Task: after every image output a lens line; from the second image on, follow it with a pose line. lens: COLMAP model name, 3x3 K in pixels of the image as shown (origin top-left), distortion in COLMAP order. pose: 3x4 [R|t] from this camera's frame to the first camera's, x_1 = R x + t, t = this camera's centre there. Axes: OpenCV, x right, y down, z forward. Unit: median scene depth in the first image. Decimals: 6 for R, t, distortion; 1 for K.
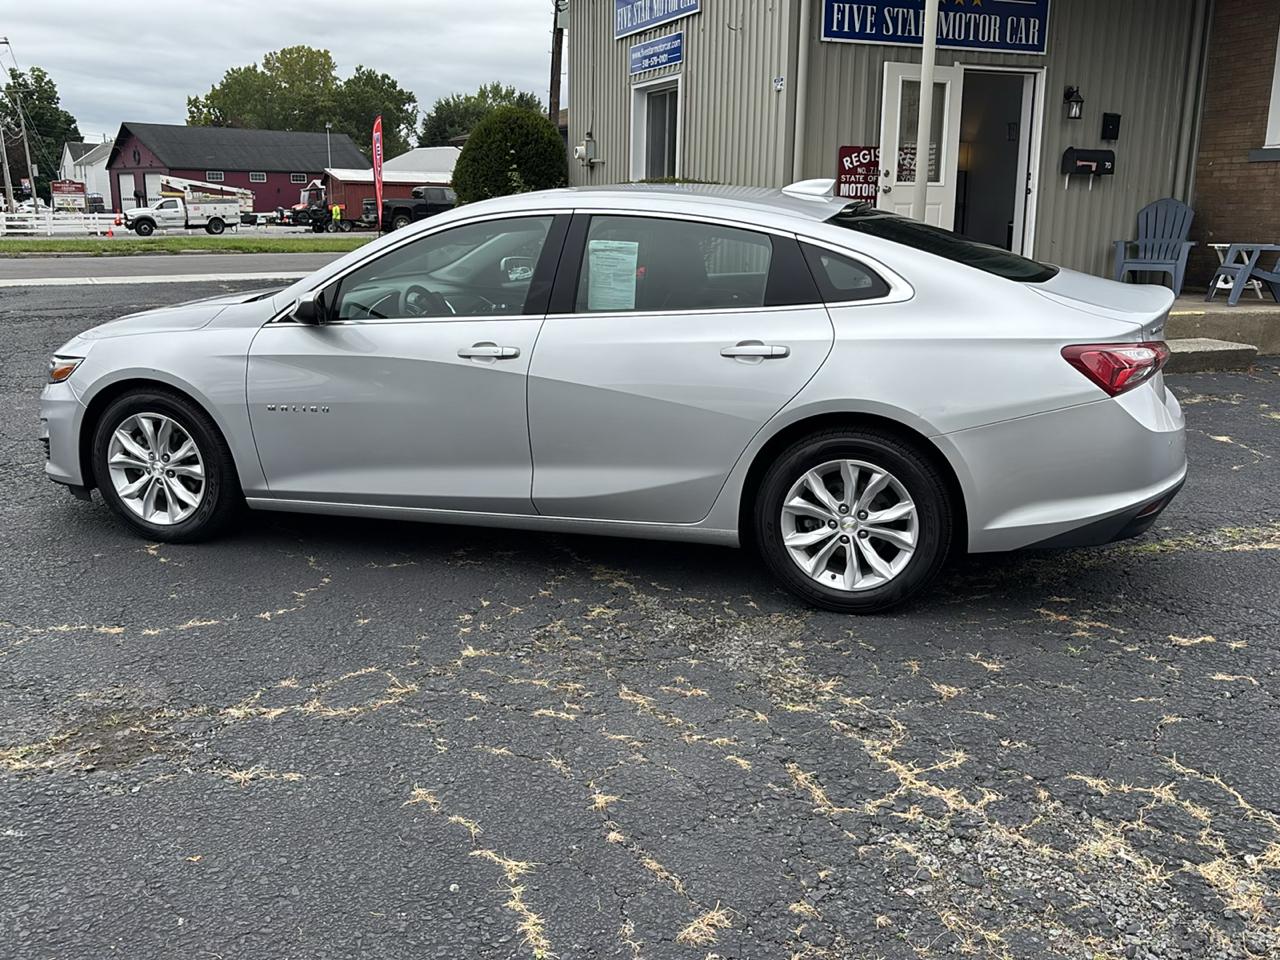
lens RADIAL K [[1241.4, 0, 641.2], [0, 1241.4, 482.8], [0, 0, 1]] dist [-0.007922, 0.063291]
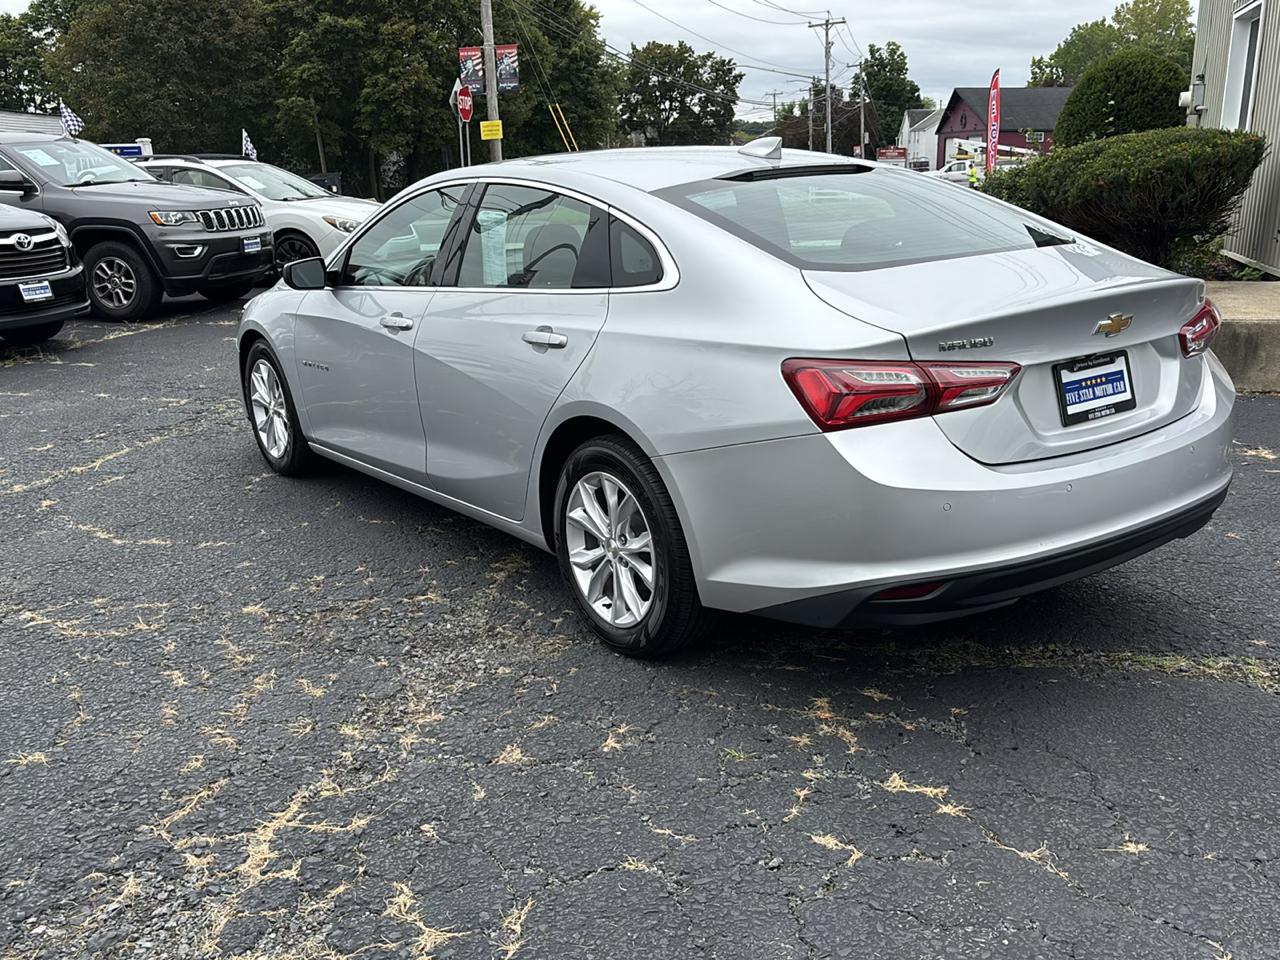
lens RADIAL K [[1241.4, 0, 641.2], [0, 1241.4, 482.8], [0, 0, 1]] dist [-0.007922, 0.063291]
pose [[0.799723, 0.131251, -0.585847, 0.637120], [-0.113597, 0.991264, 0.067012, -0.066420], [0.589525, 0.012960, 0.807646, 0.304662]]
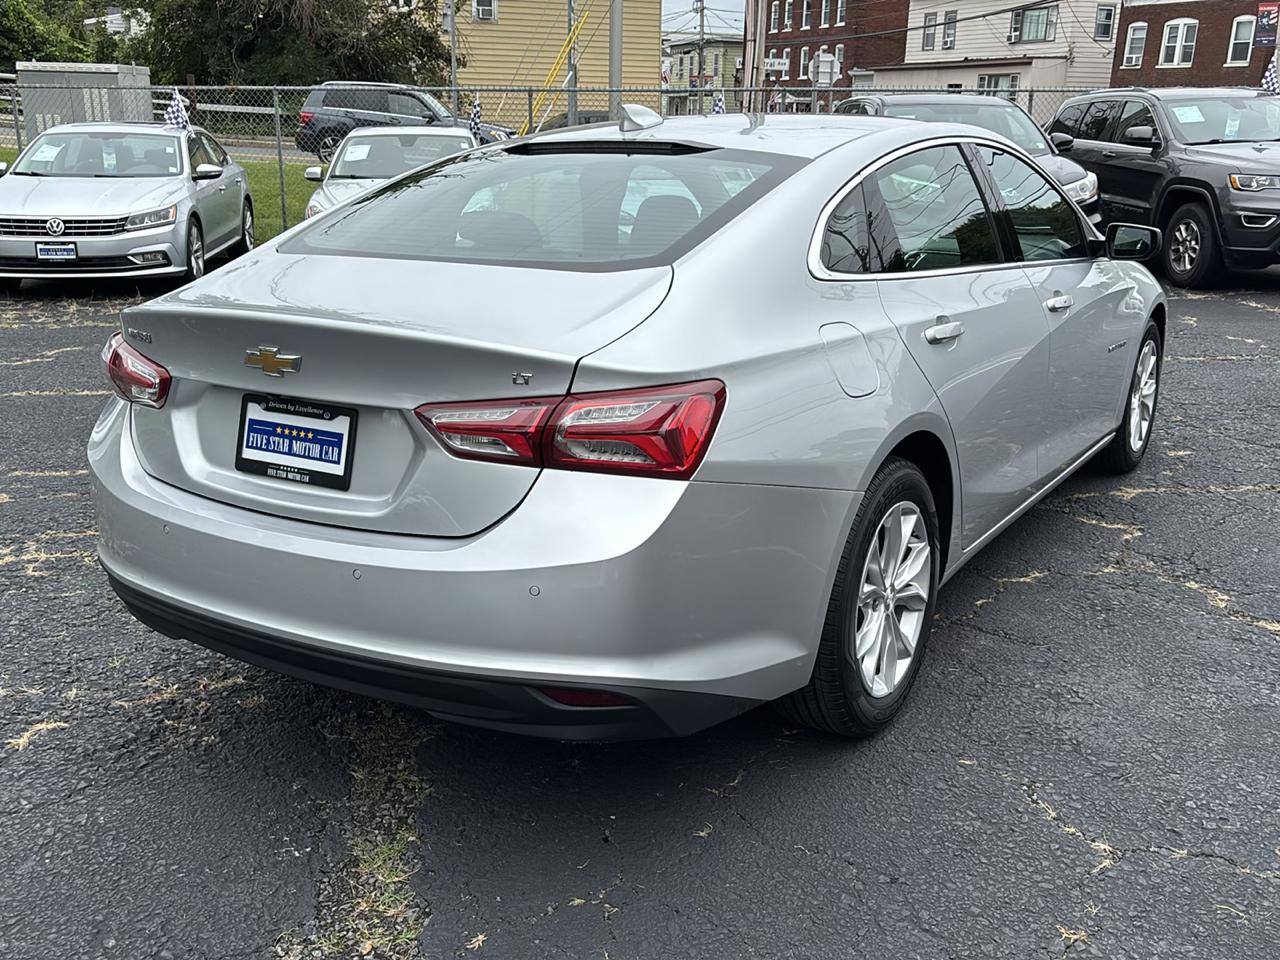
lens RADIAL K [[1237.8, 0, 642.2], [0, 1237.8, 483.2], [0, 0, 1]] dist [-0.001646, 0.052674]
pose [[-0.261246, 0.264225, -0.928405, 0.890870], [-0.230765, 0.916821, 0.325864, -0.297552], [0.937282, 0.299374, -0.178541, 1.276484]]
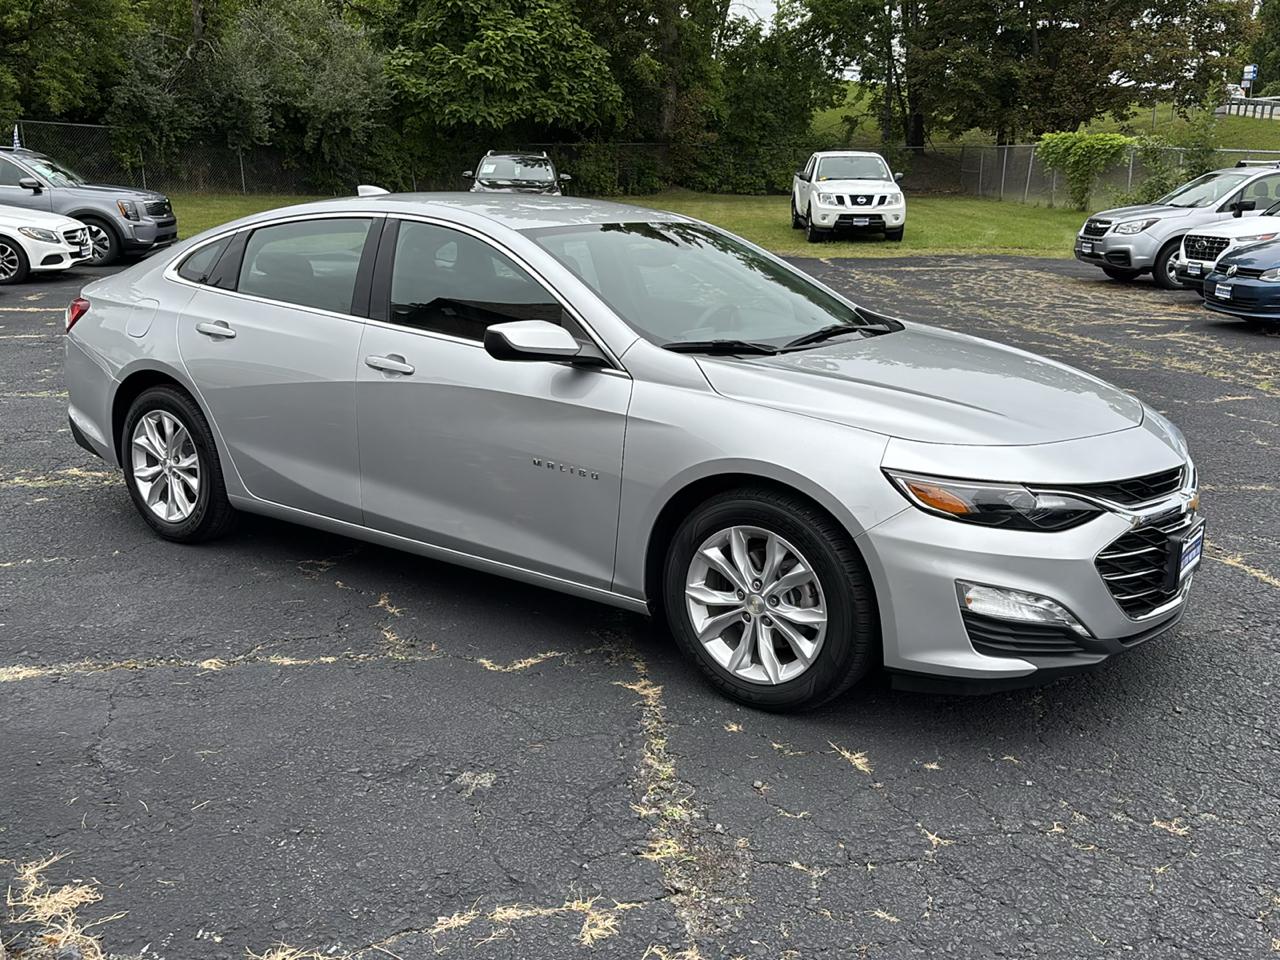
lens RADIAL K [[1237.8, 0, 642.2], [0, 1237.8, 483.2], [0, 0, 1]] dist [-0.001646, 0.052674]
pose [[-0.949723, -0.081227, 0.302372, -0.482048], [0.068051, 0.889119, 0.452588, -0.529936], [-0.305607, 0.450410, -0.838889, 2.122328]]
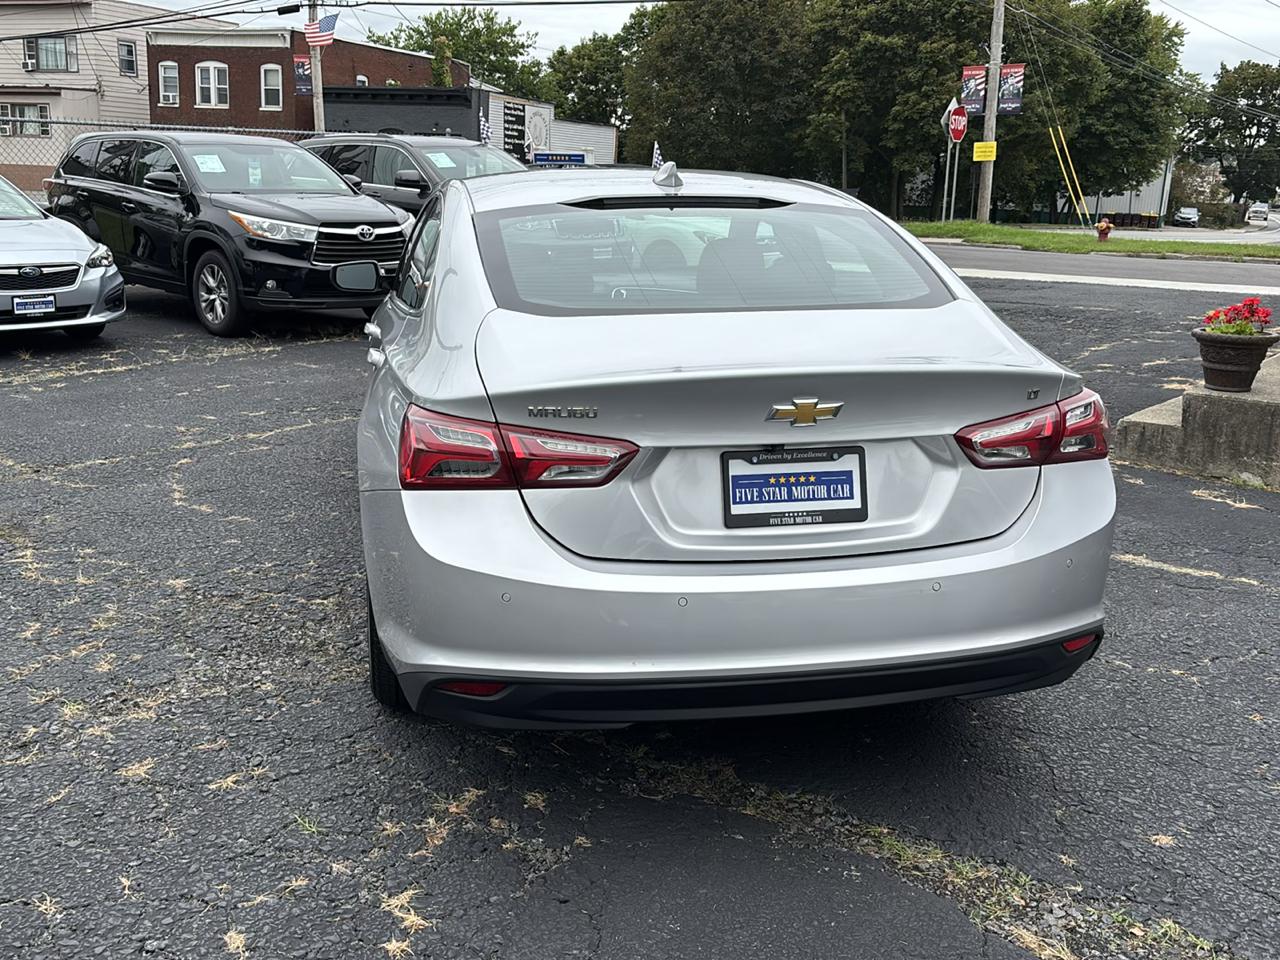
lens RADIAL K [[1243.0, 0, 642.8], [0, 1243.0, 475.4], [0, 0, 1]] dist [0.006602, 0.037176]
pose [[0.474086, 0.214576, -0.853932, 0.873324], [-0.224865, 0.967195, 0.118196, -0.159229], [0.851281, 0.135984, 0.506784, 0.683122]]
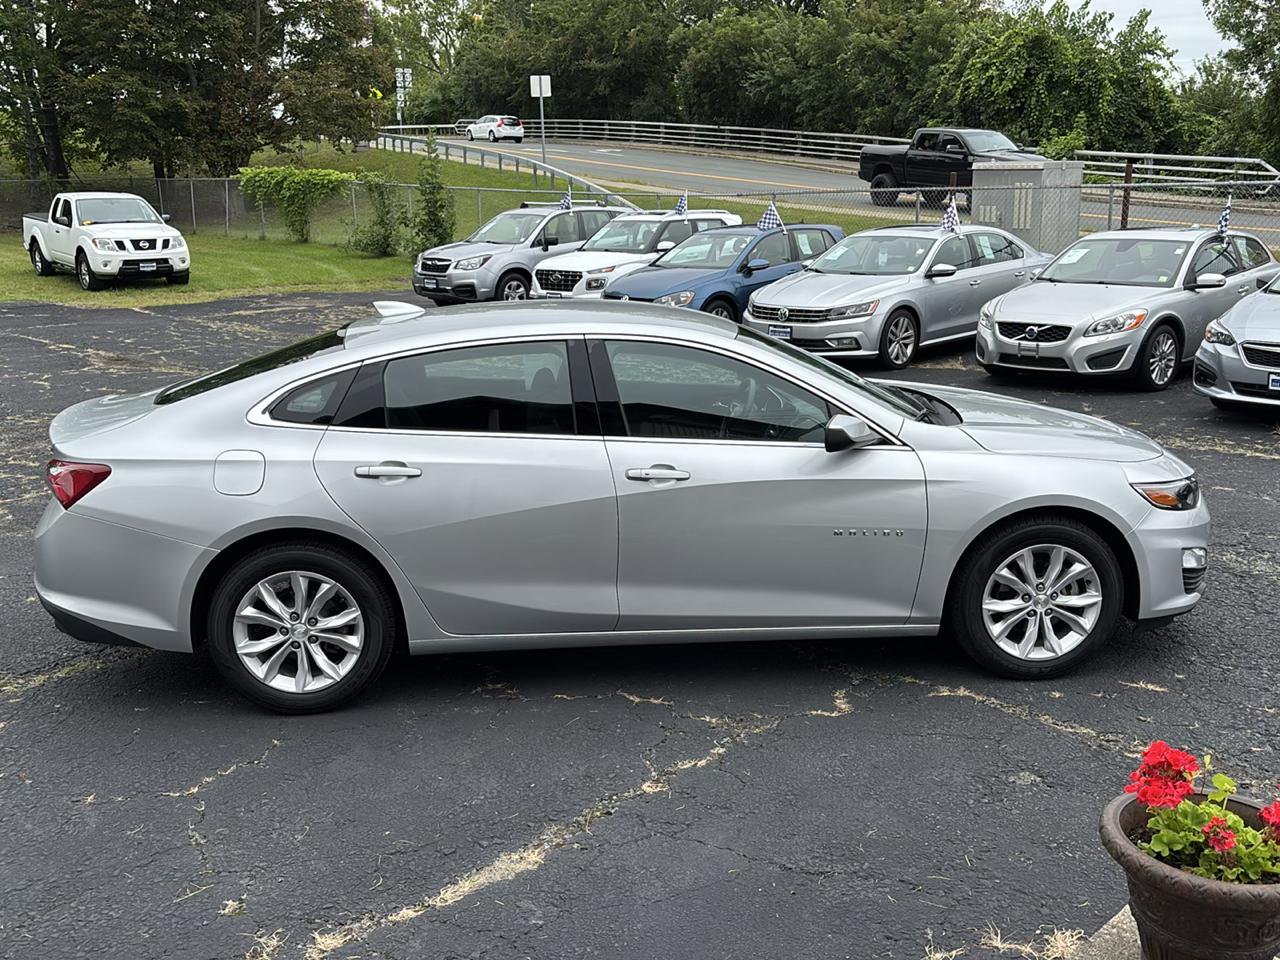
lens RADIAL K [[1238.7, 0, 640.0], [0, 1238.7, 480.0], [0, 0, 1]] dist [0.022237, -0.005191]
pose [[-0.927937, 0.099333, -0.359259, 0.366876], [-0.072075, 0.897828, 0.434409, -0.631228], [0.365703, 0.428997, -0.825968, 2.183025]]
